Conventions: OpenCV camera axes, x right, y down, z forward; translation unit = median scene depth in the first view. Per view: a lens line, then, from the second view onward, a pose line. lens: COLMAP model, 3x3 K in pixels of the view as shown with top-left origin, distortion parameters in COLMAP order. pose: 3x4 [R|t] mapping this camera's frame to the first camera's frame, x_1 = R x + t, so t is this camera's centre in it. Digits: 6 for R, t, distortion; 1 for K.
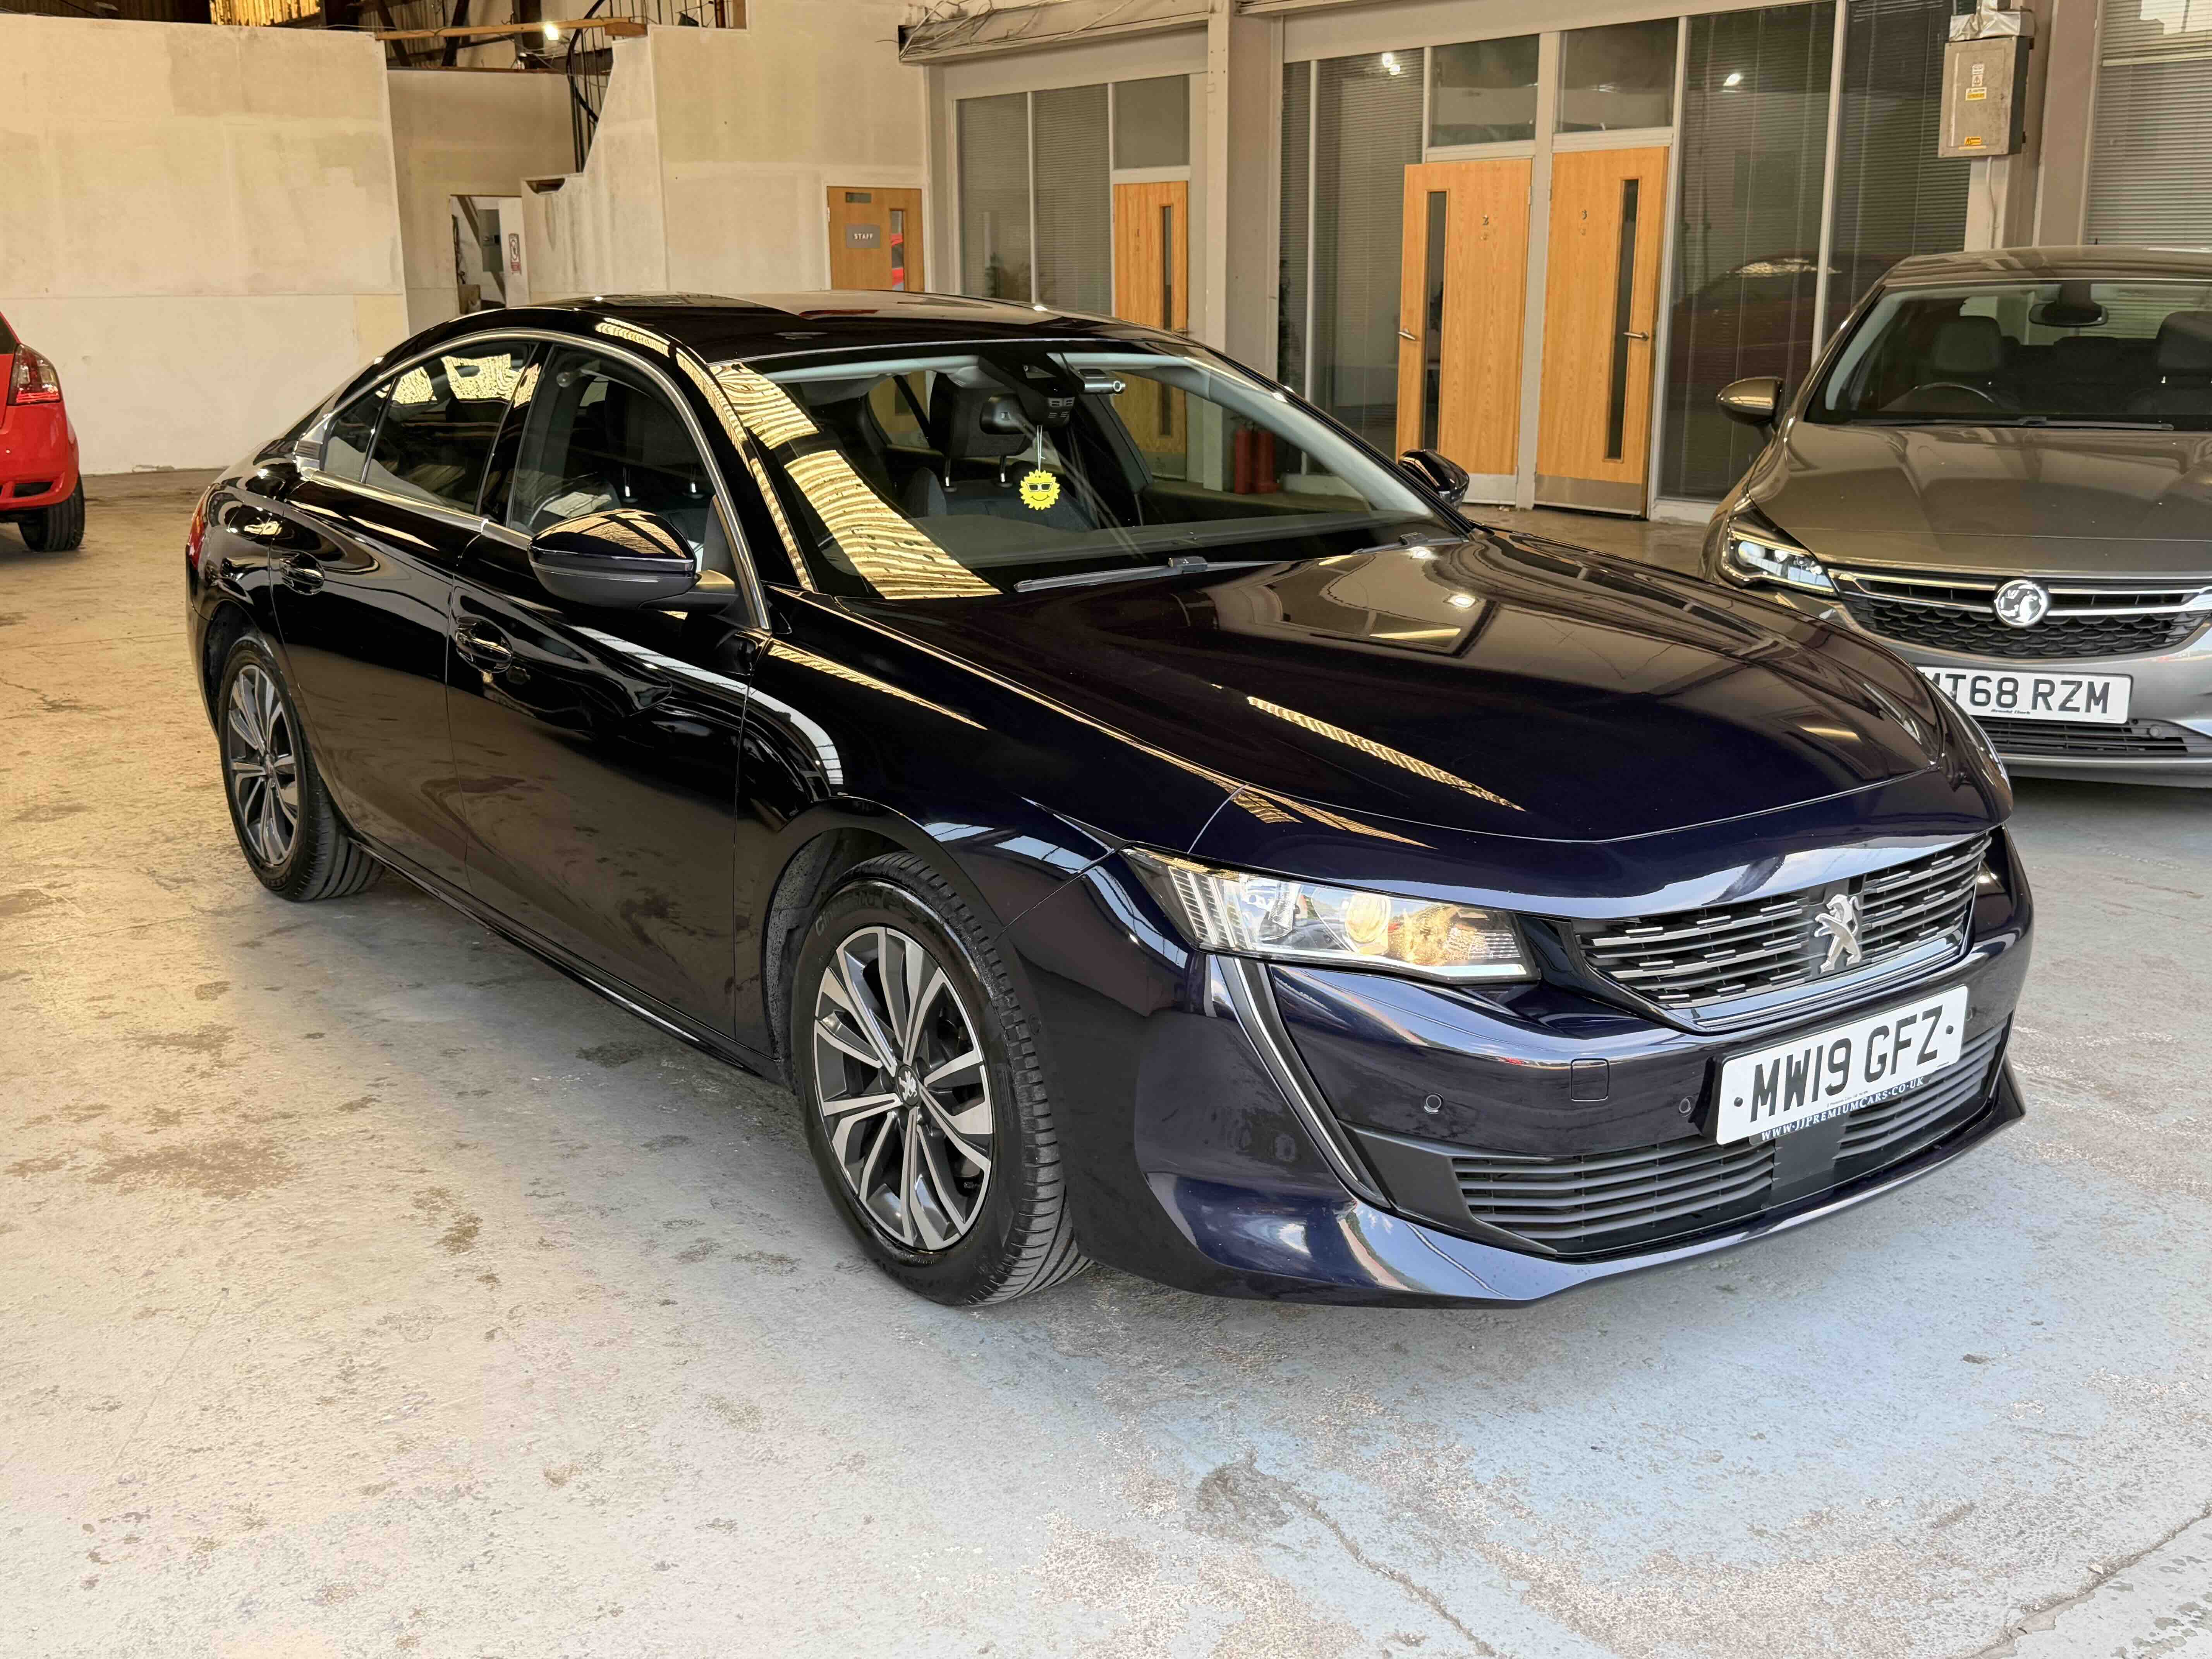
lens RADIAL K [[2338.8, 0, 1054.9], [0, 2338.8, 836.9], [0, 0, 1]] dist [0.006024, 0.000000]
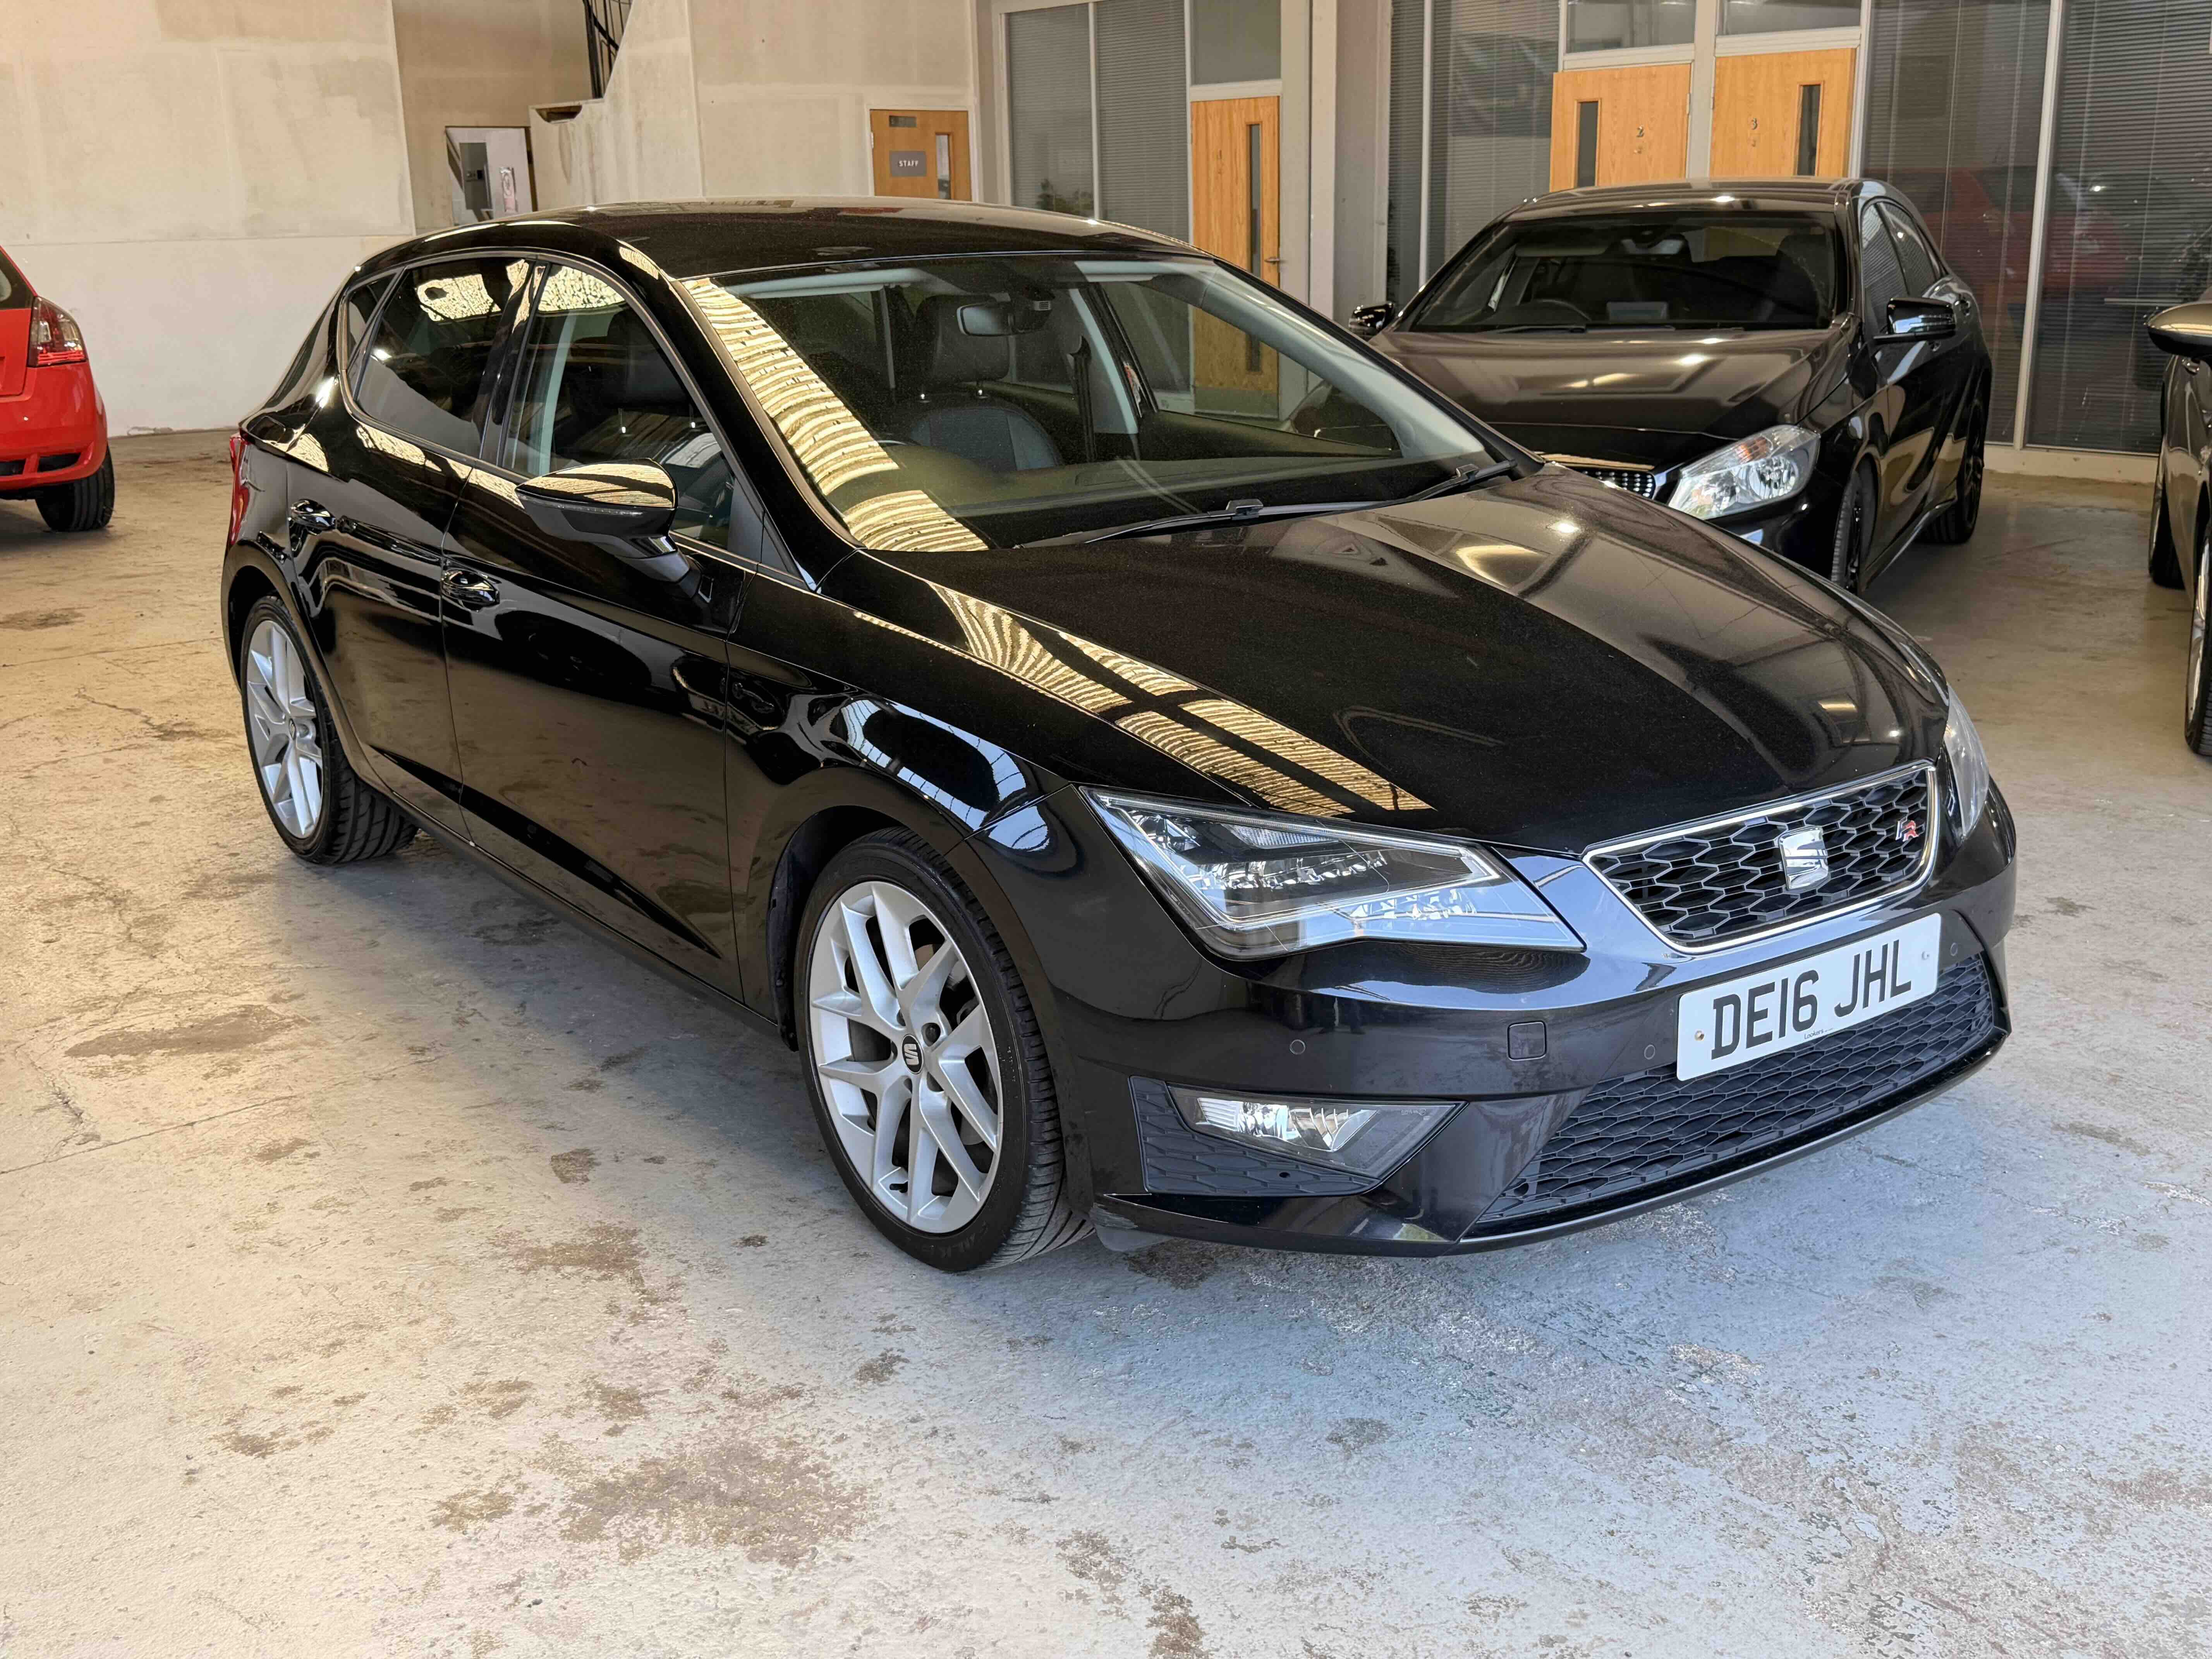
lens RADIAL K [[2338.8, 0, 1051.6], [0, 2338.8, 808.5], [0, 0, 1]] dist [0.006024, 0.000000]
pose [[0.999185, -0.024670, 0.031949, -0.086358], [0.024169, 0.999580, 0.015963, -0.021155], [-0.032329, -0.015178, 0.999362, 0.096864]]
